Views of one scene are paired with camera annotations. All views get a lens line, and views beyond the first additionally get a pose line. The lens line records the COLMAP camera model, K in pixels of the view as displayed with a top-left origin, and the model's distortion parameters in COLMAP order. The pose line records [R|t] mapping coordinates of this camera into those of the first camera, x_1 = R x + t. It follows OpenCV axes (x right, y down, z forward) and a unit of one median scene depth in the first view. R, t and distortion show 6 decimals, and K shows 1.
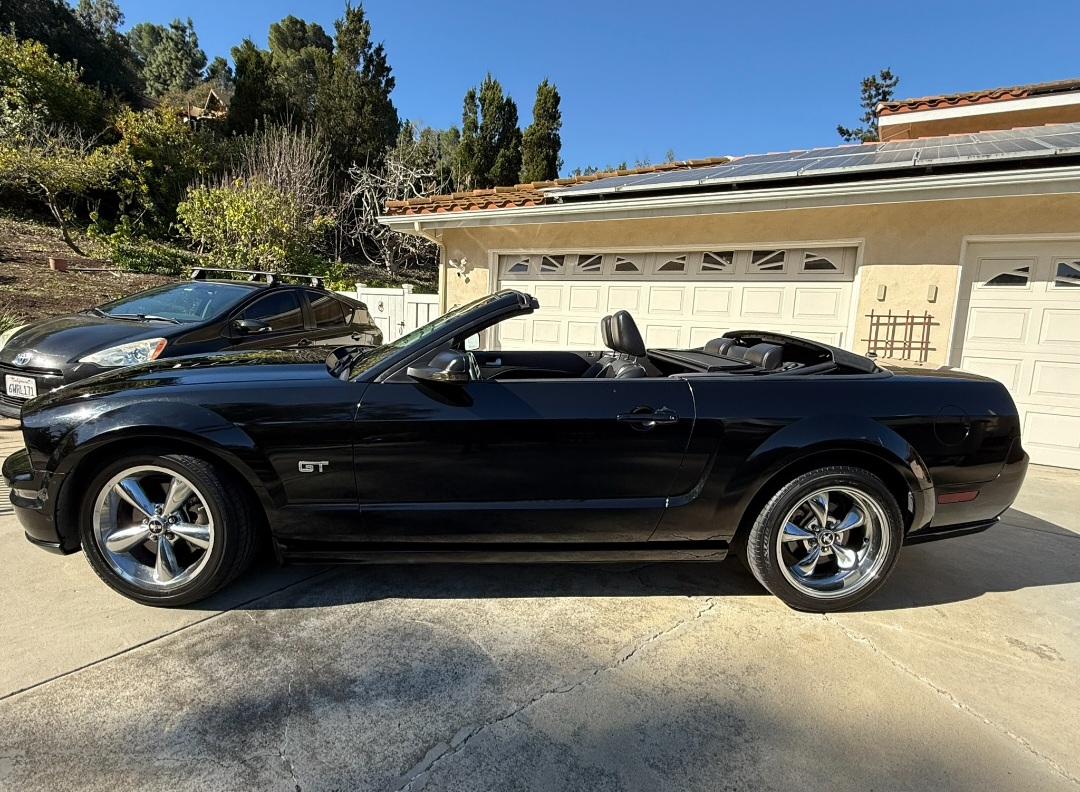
lens RADIAL K [[584.7, 0, 536.0], [0, 584.7, 404.2], [0, 0, 1]] dist [-0.000300, 0.000279]
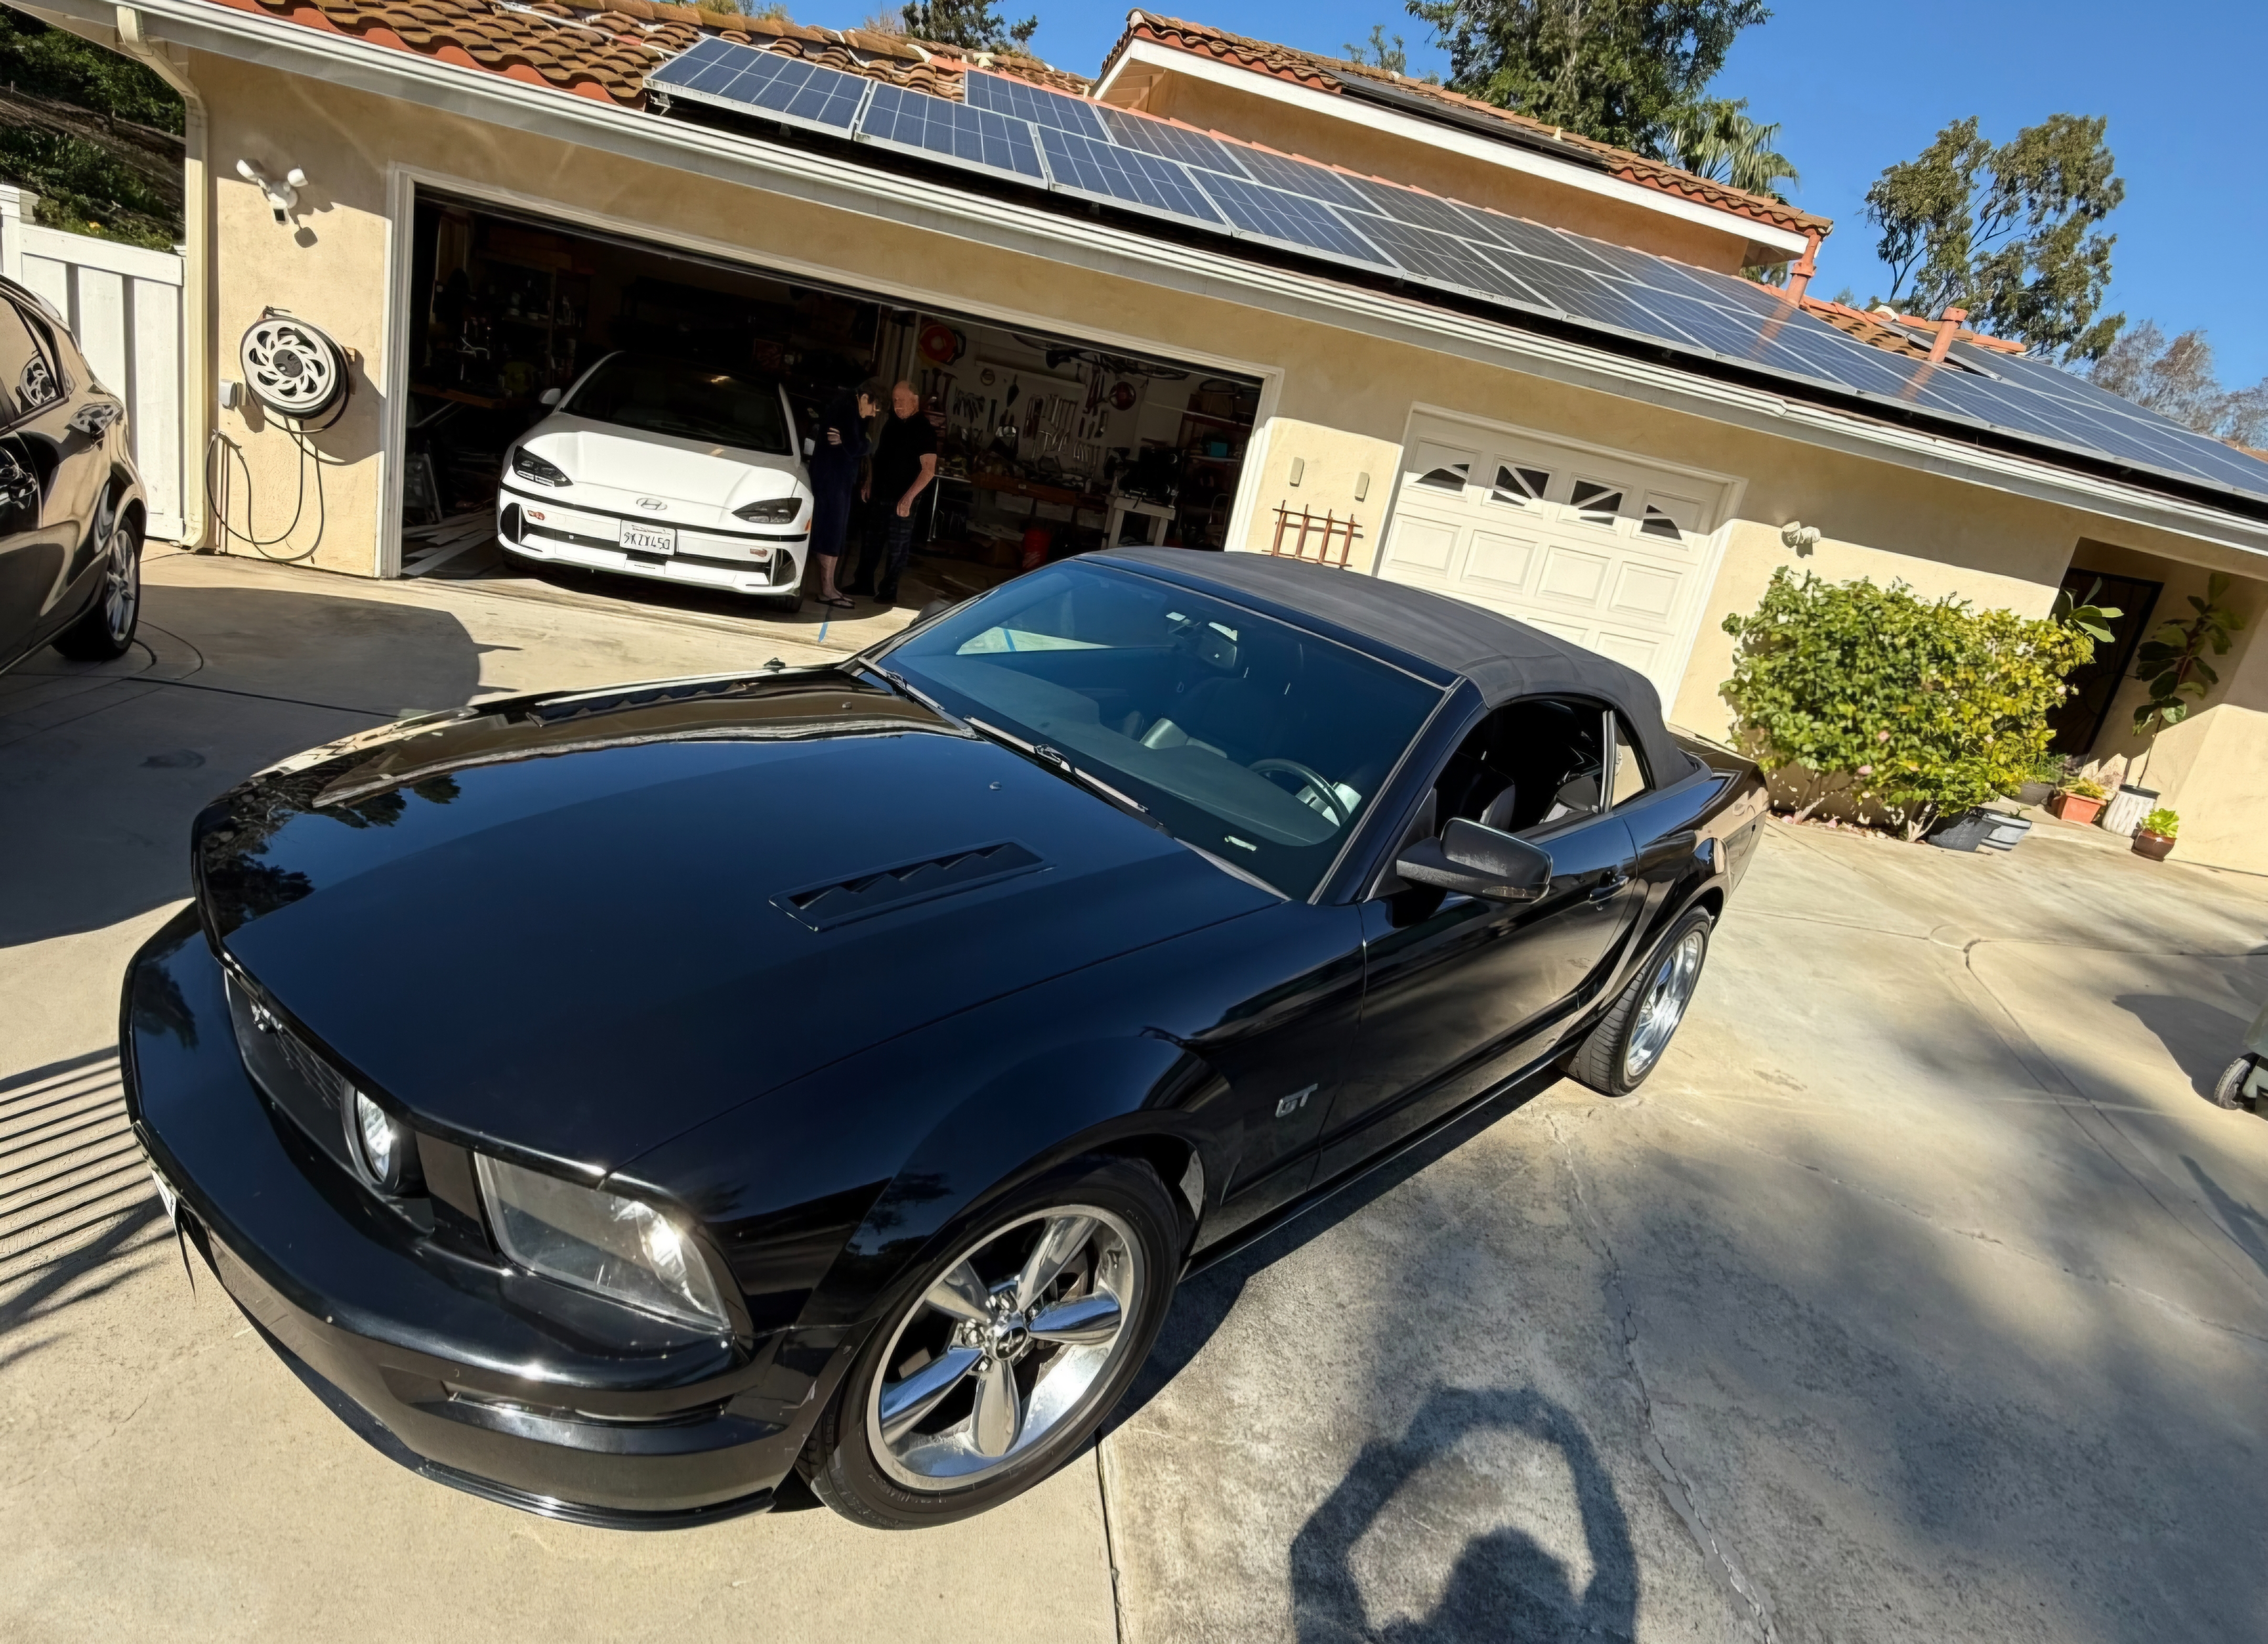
lens RADIAL K [[1232.2, 0, 1128.5], [0, 1232.2, 805.8], [0, 0, 1]] dist [0.000653, -0.001070]
pose [[0.734350, -0.093693, 0.672274, -0.405132], [-0.073288, 0.973693, 0.215756, -0.117627], [-0.674803, -0.207710, 0.708165, 0.158743]]
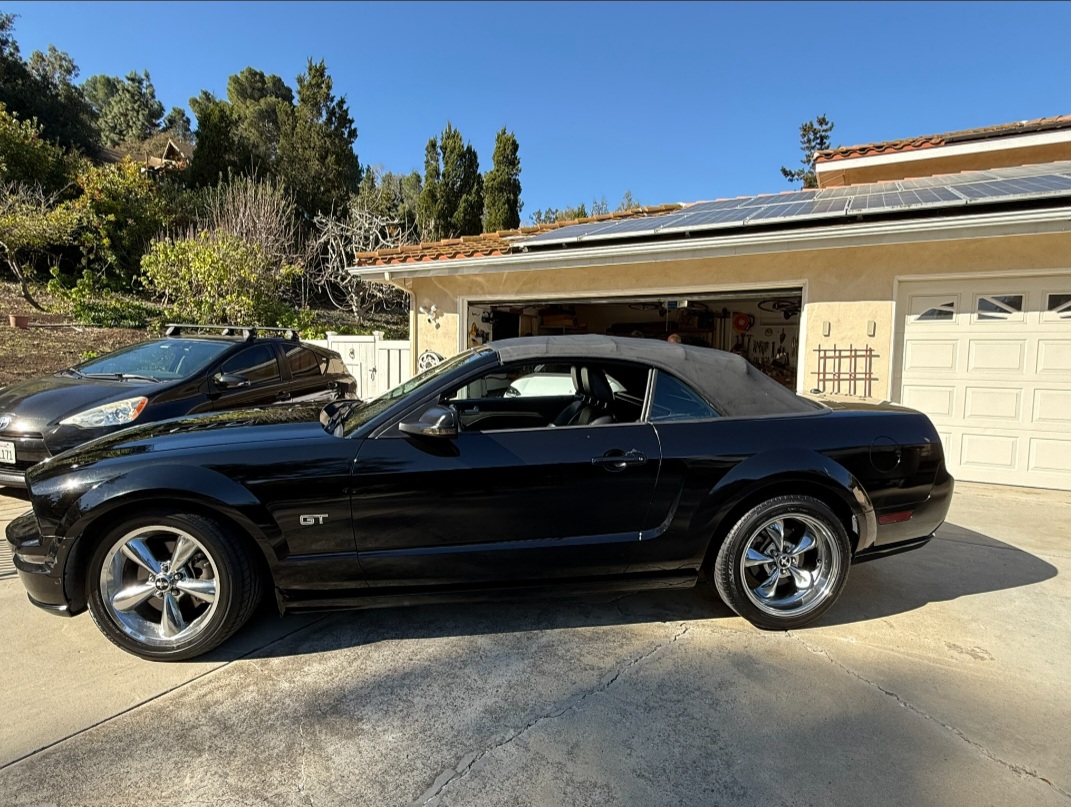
lens RADIAL K [[584.4, 0, 538.4], [0, 584.4, 404.8], [0, 0, 1]] dist [-0.000099, -0.000523]
pose [[0.997611, -0.037365, 0.058110, -0.008521], [0.040792, 0.997428, -0.058943, -0.008221], [-0.055758, 0.061172, 0.996569, -0.038826]]
